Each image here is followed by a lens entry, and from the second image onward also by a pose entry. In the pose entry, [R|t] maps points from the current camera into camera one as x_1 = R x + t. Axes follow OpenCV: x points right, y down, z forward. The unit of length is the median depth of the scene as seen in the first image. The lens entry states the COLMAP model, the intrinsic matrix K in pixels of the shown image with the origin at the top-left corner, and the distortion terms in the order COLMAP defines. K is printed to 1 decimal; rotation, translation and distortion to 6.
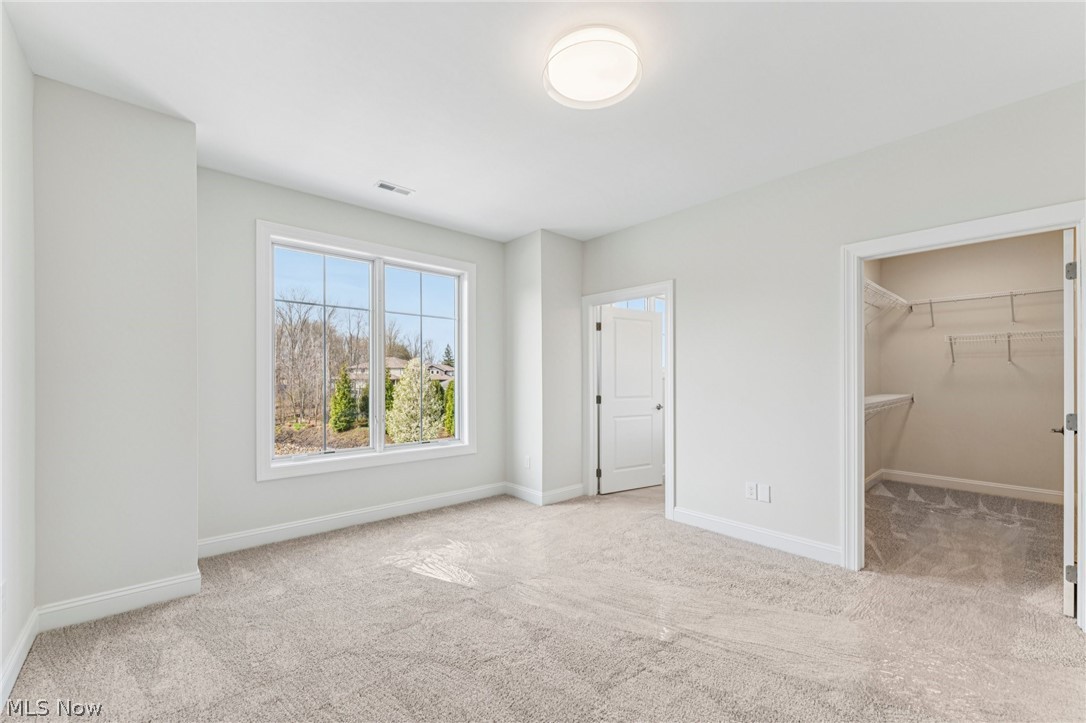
lens RADIAL K [[434.8, 0, 537.4], [0, 434.8, 368.5], [0, 0, 1]] dist [-0.002344, -0.000232]
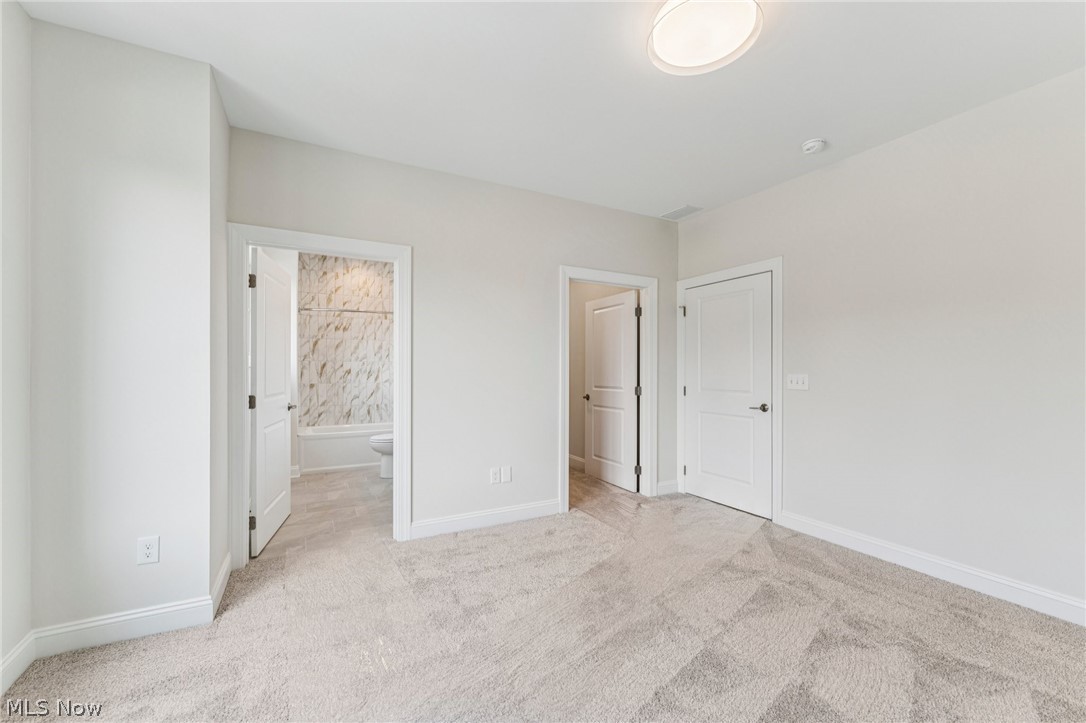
lens RADIAL K [[434.8, 0, 537.4], [0, 434.8, 368.5], [0, 0, 1]] dist [-0.002344, -0.000232]
pose [[0.228037, 0.000134, 0.973652, -0.439157], [-0.025027, 0.999670, 0.005724, 0.014146], [-0.973331, -0.025673, 0.227966, 0.592323]]
